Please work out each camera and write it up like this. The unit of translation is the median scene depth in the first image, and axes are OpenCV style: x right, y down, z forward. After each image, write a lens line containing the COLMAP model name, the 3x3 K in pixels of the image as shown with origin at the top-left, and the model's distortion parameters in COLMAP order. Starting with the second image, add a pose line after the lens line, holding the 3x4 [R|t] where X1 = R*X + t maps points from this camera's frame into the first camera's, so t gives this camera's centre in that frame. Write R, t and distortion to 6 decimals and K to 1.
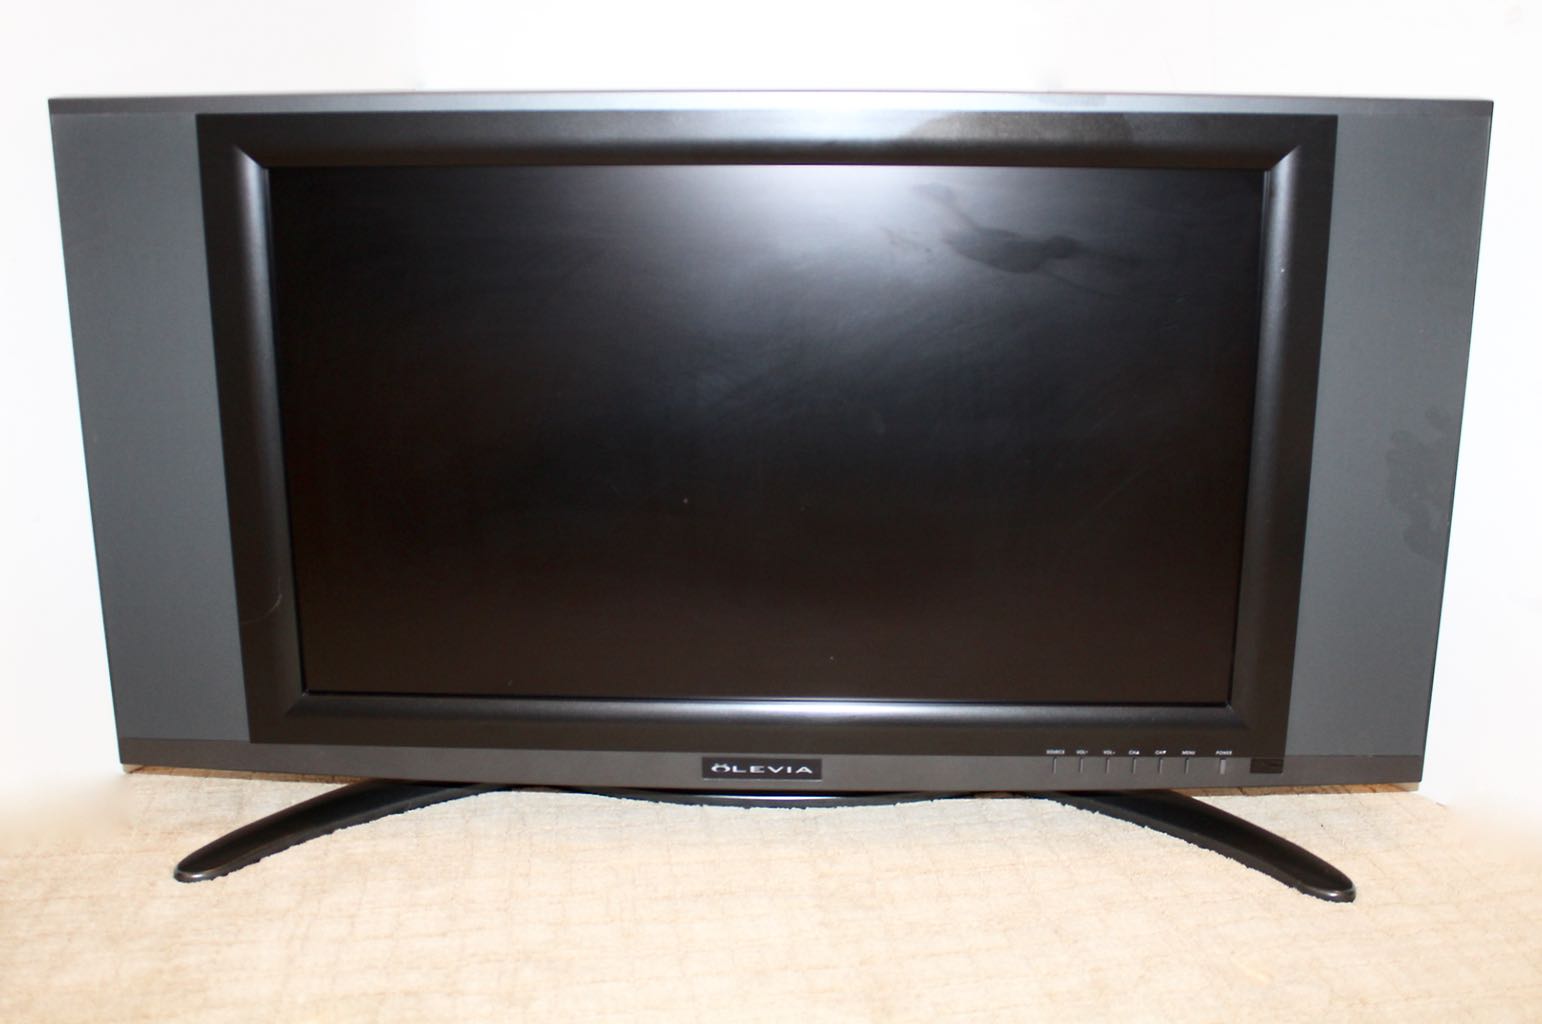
lens RADIAL K [[1518.1, 0, 775.1], [0, 1518.1, 513.9], [0, 0, 1]] dist [-0.082996, 0.000000]
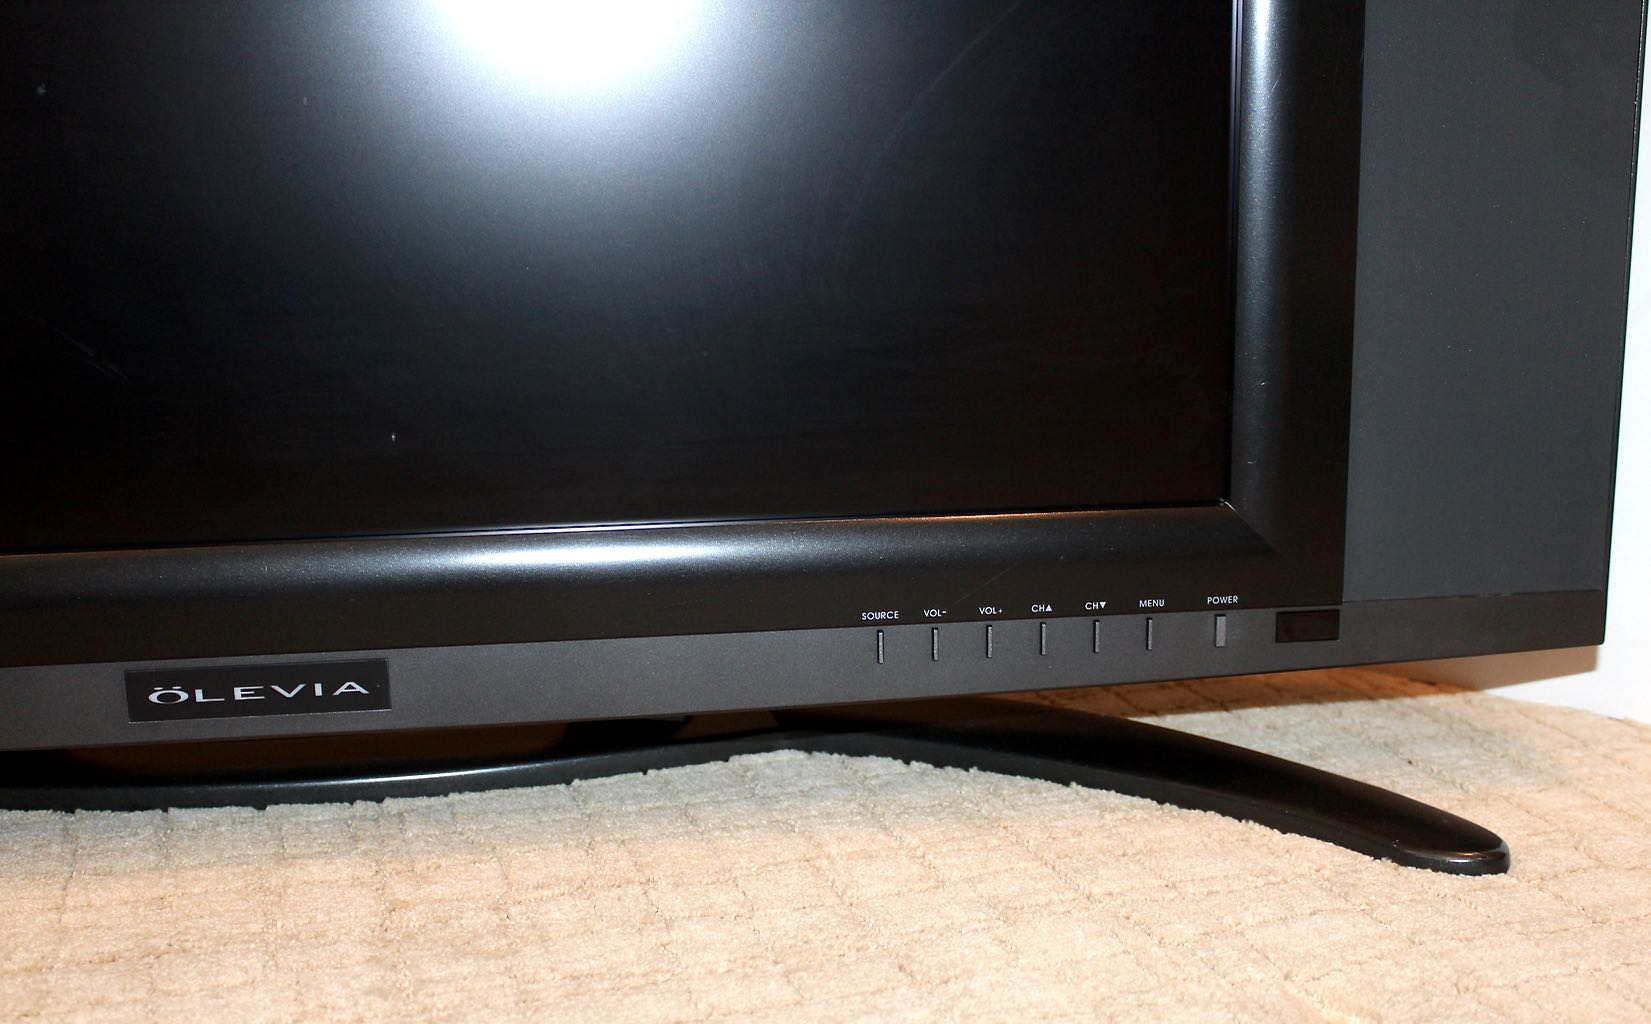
lens RADIAL K [[2216.2, 0, 823.1], [0, 2216.2, 512.8], [0, 0, 1]] dist [-0.075167, 0.000000]
pose [[0.986951, -0.051845, 0.152448, 0.061913], [0.054775, 0.998385, -0.015084, 0.133550], [-0.151420, 0.023237, 0.988196, 0.306853]]
